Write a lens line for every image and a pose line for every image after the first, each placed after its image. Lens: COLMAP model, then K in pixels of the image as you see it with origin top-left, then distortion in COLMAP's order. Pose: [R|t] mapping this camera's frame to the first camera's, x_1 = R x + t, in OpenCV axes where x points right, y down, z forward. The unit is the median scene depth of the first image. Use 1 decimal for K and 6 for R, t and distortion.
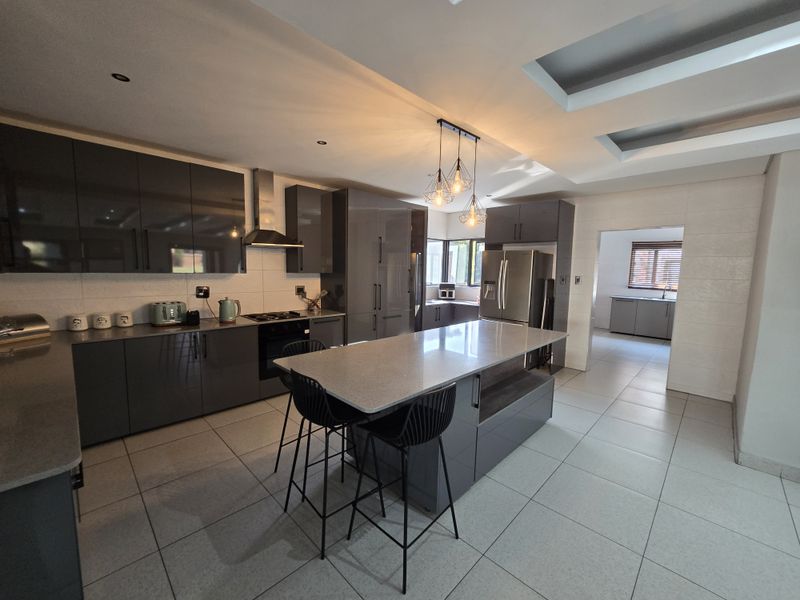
lens RADIAL K [[330.3, 0, 399.6], [0, 330.3, 301.4], [0, 0, 1]] dist [-0.003974, -0.000468]
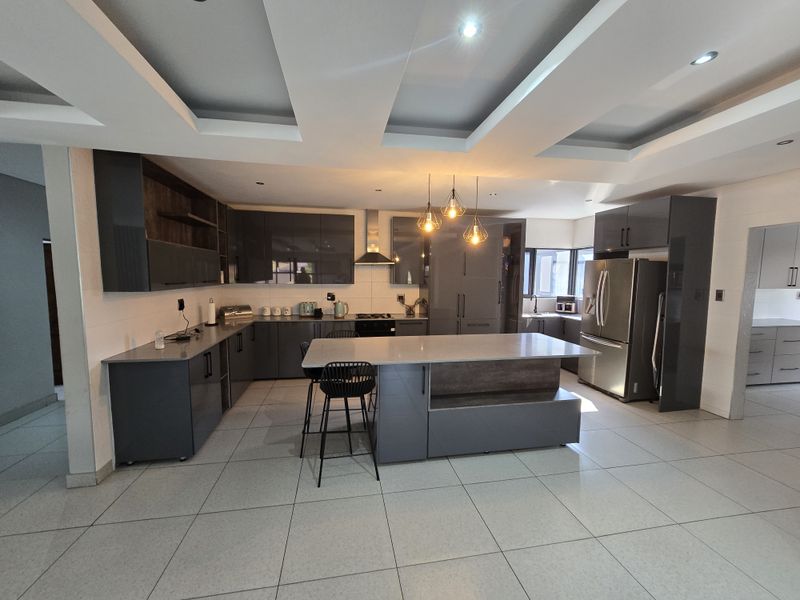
lens RADIAL K [[330.3, 0, 397.6], [0, 330.3, 301.9], [0, 0, 1]] dist [-0.003974, -0.000468]
pose [[0.817427, 0.036015, -0.574905, 0.475421], [-0.052958, 0.998515, -0.012745, -0.000846], [0.573592, 0.040864, 0.818121, -0.045977]]
